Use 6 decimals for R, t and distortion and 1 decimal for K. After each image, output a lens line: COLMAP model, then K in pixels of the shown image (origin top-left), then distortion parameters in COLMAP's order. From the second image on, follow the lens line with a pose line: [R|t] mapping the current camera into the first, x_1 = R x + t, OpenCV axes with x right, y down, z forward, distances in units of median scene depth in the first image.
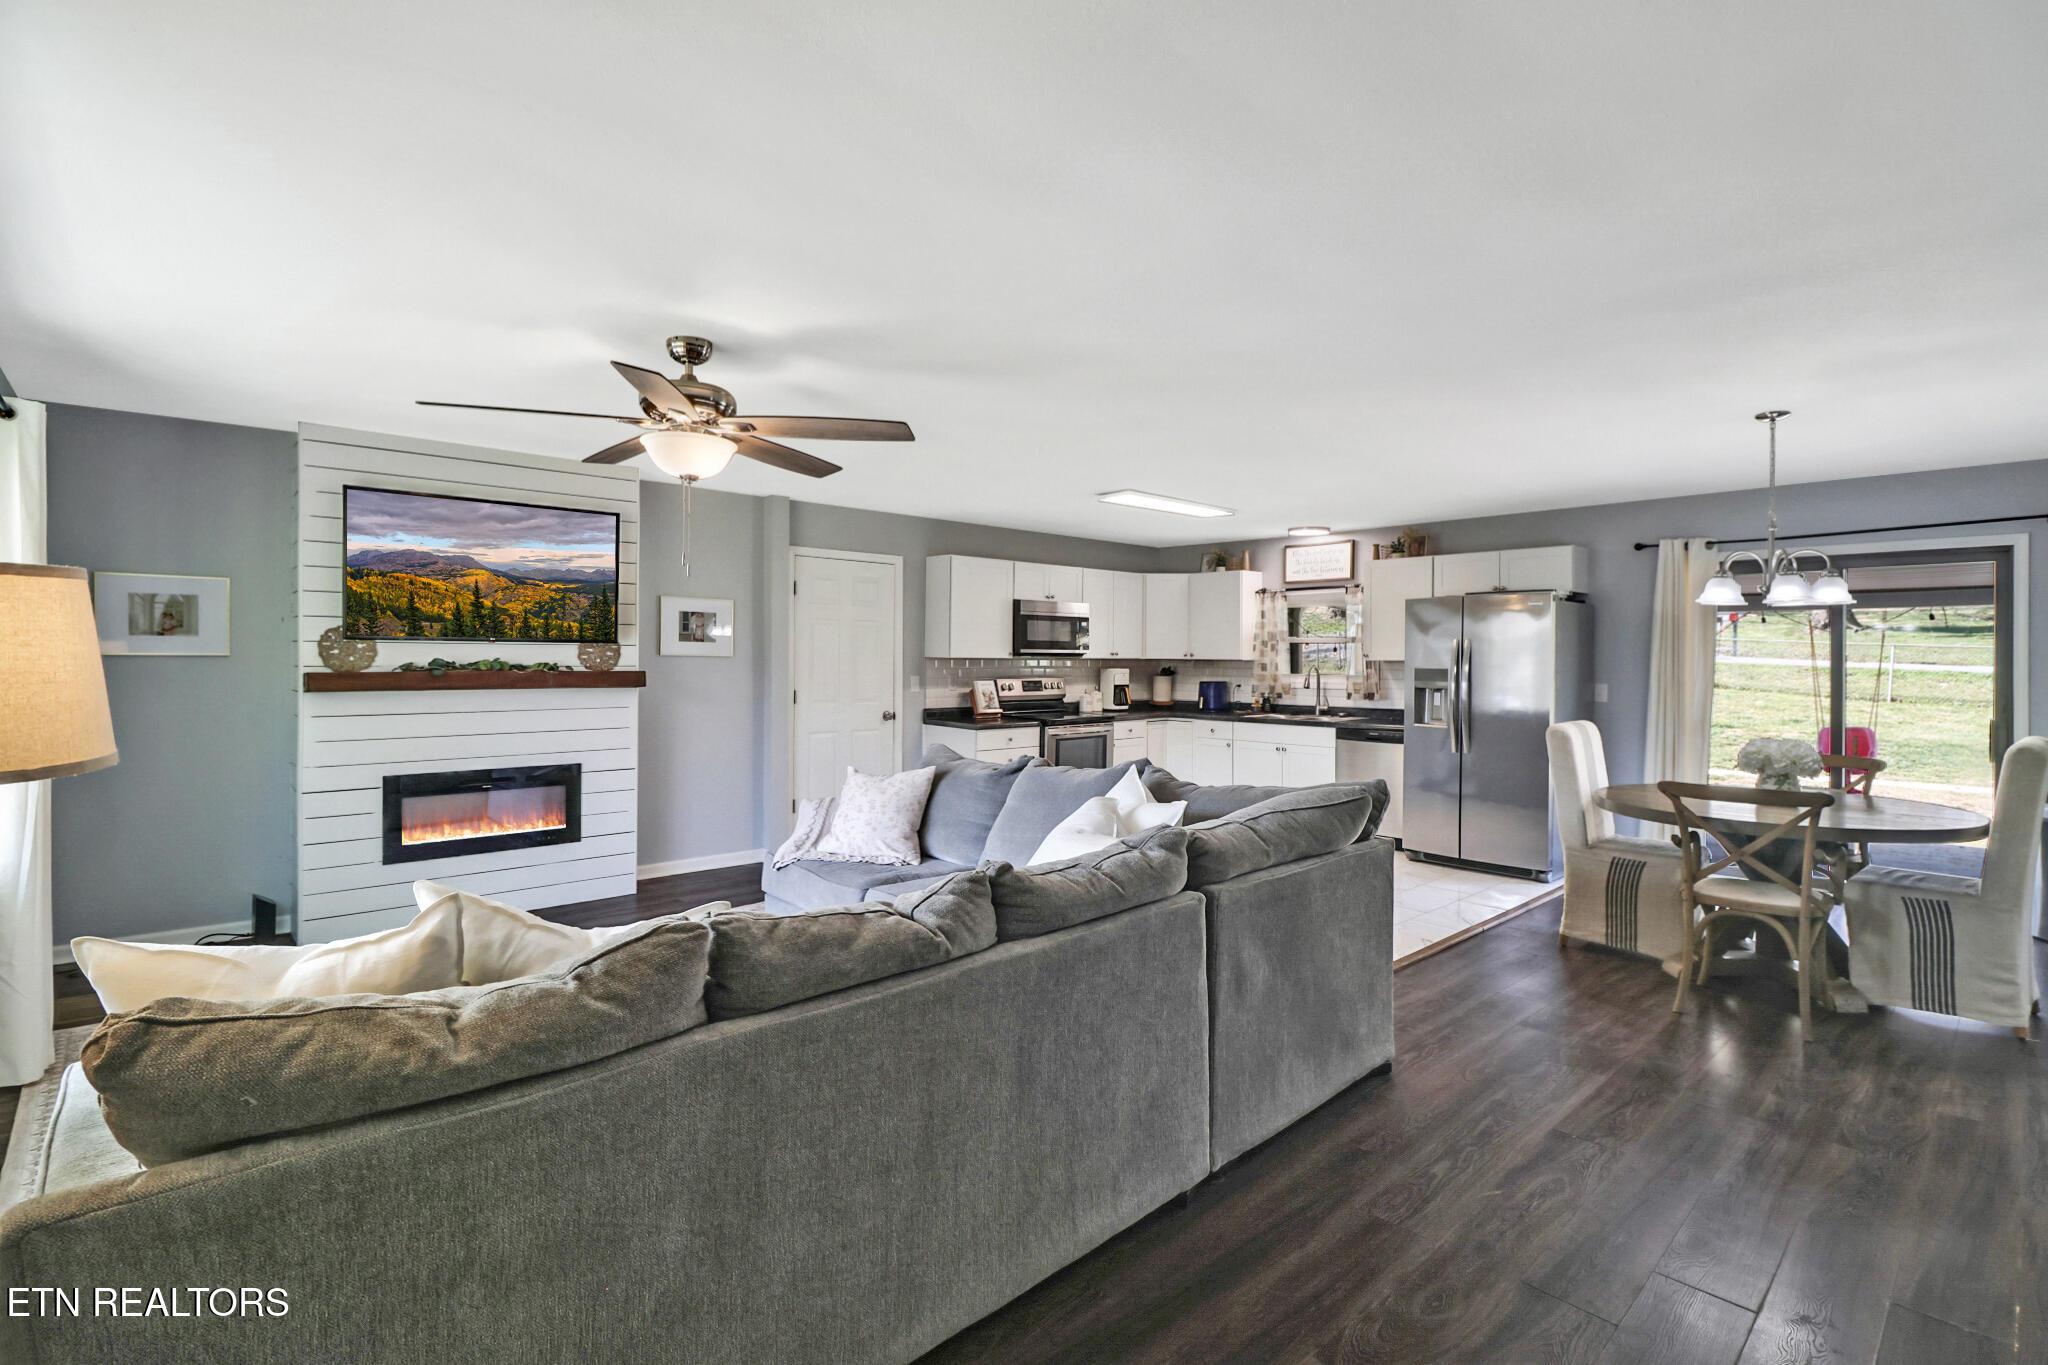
lens RADIAL K [[945.5, 0, 1041.9], [0, 945.5, 657.5], [0, 0, 1]] dist [0.001866, -0.012974]
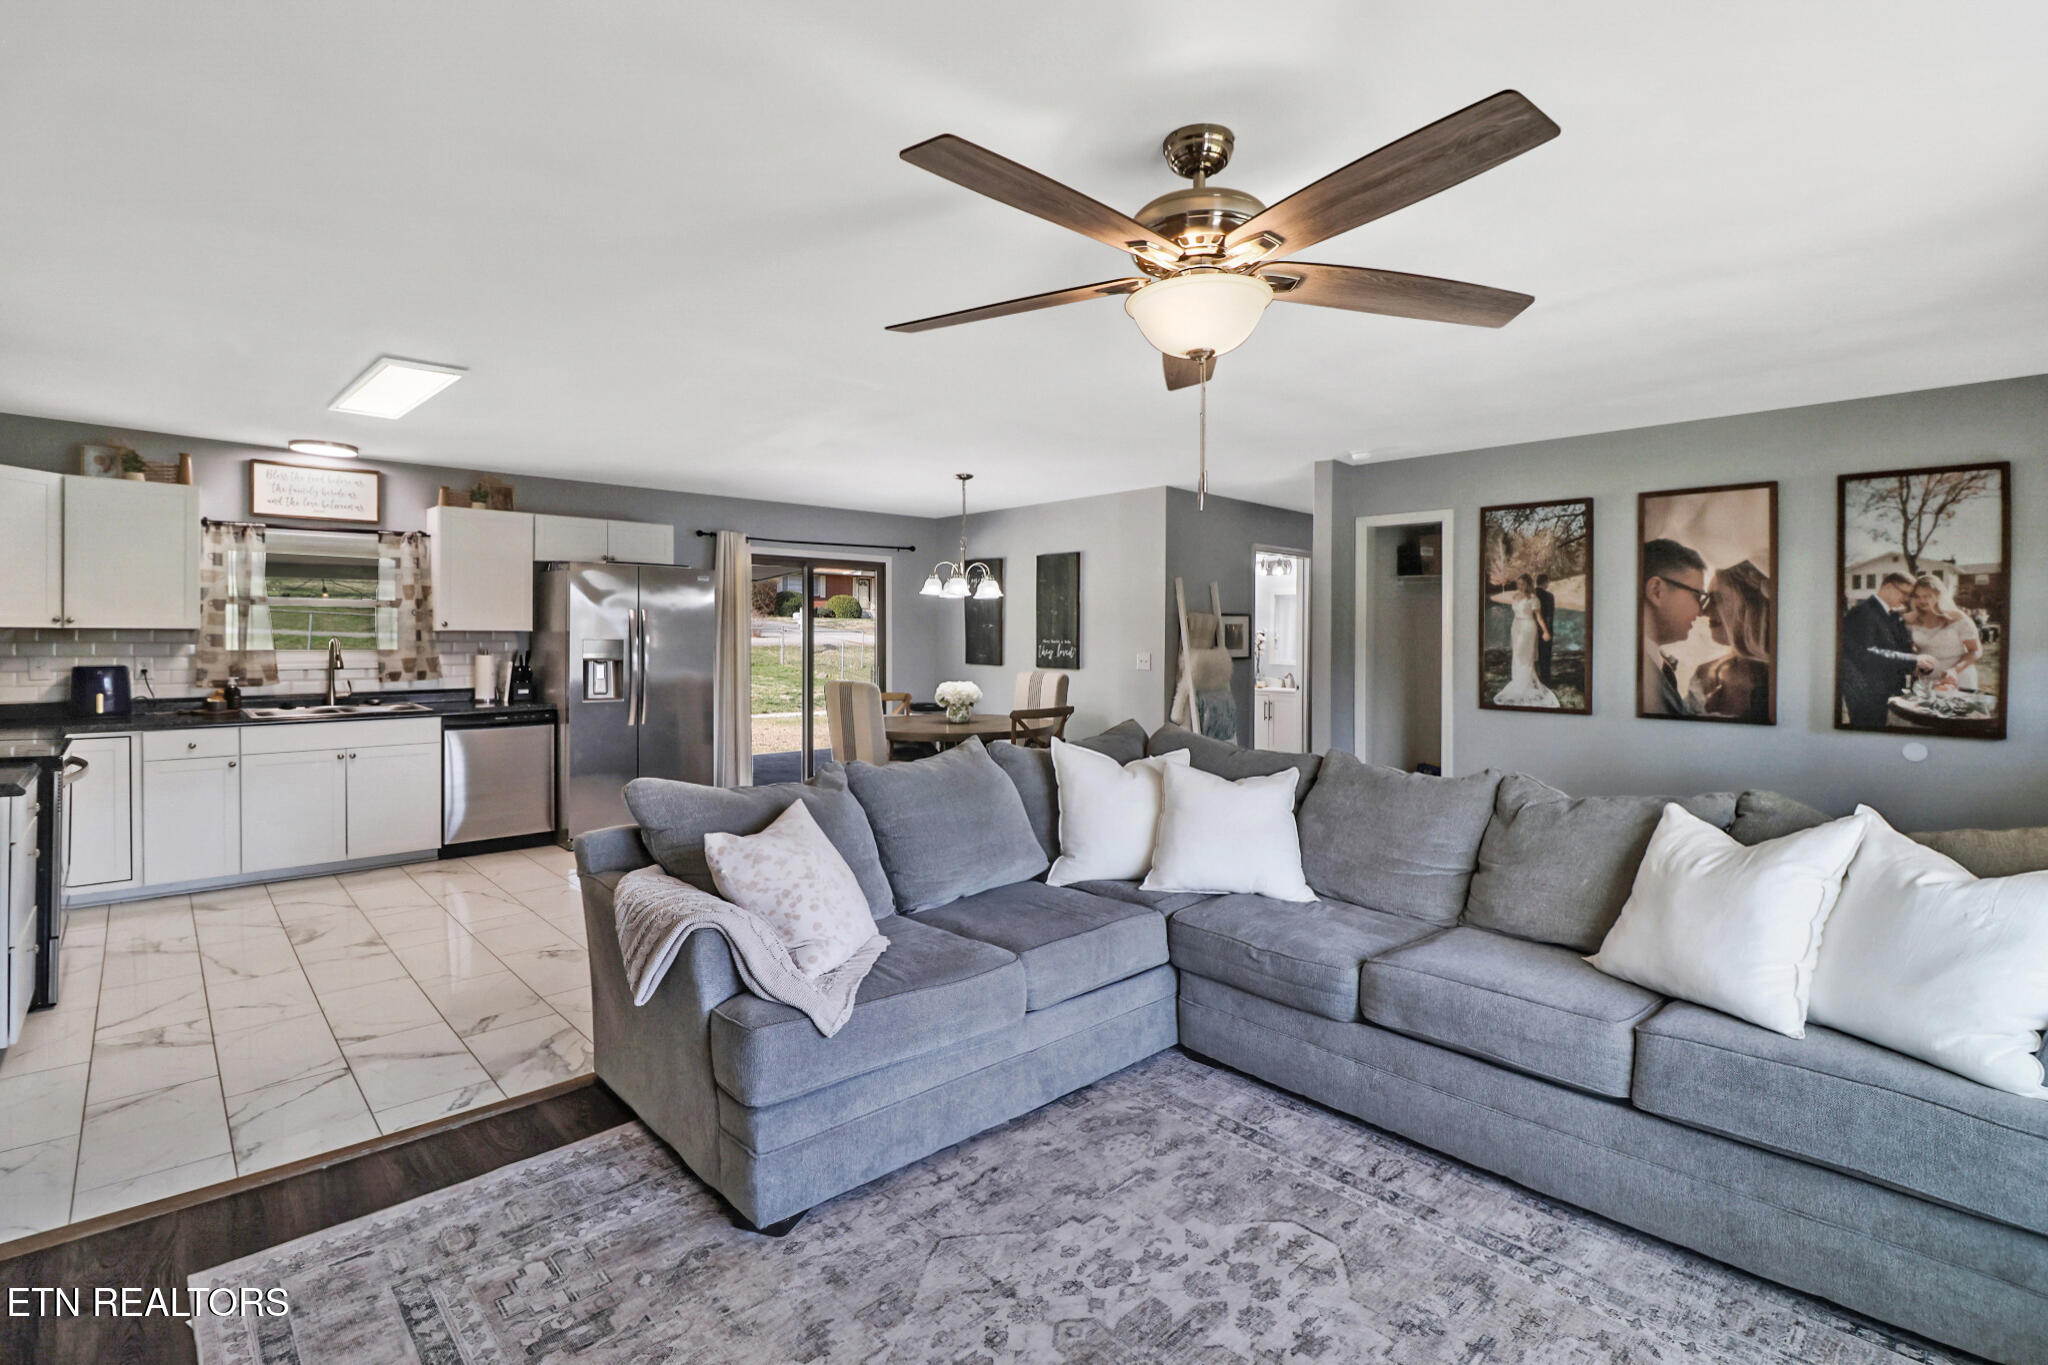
lens RADIAL K [[945.5, 0, 1031.5], [0, 945.5, 638.5], [0, 0, 1]] dist [0.001866, -0.012974]
pose [[-0.023990, -0.012046, 0.999640, -0.451066], [-0.008112, 0.999897, 0.011855, -0.003366], [-0.999679, -0.007824, -0.024085, 0.488917]]
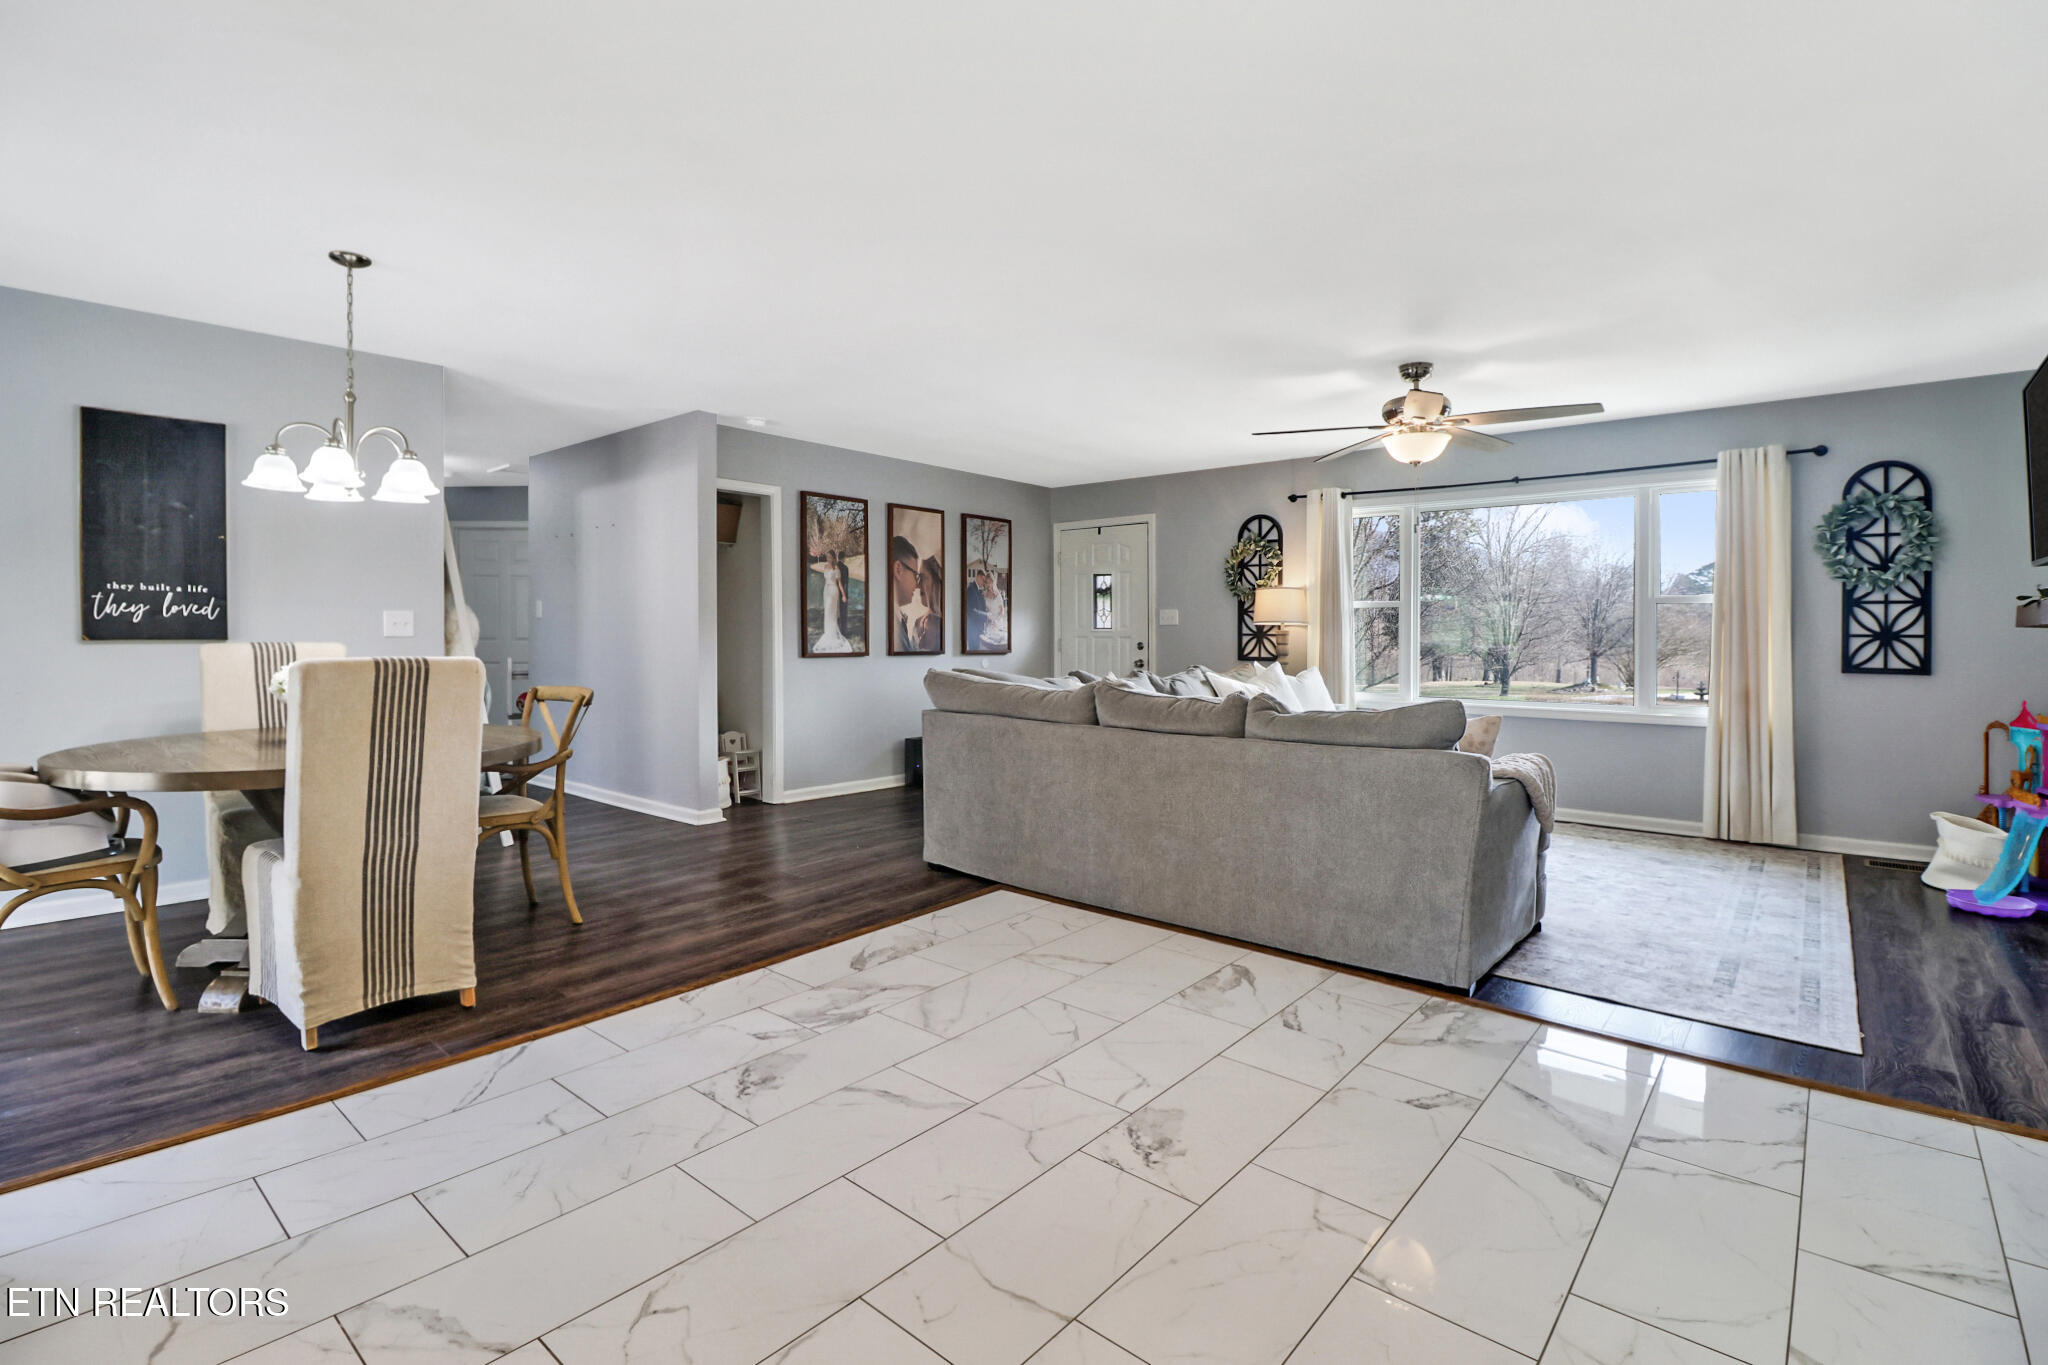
lens RADIAL K [[945.5, 0, 1035.9], [0, 945.5, 636.8], [0, 0, 1]] dist [0.001866, -0.012974]
pose [[-0.990836, -0.011728, -0.134563, 0.160013], [-0.012041, 0.999926, 0.001512, 0.032643], [0.134535, 0.003119, -0.990904, 1.015550]]
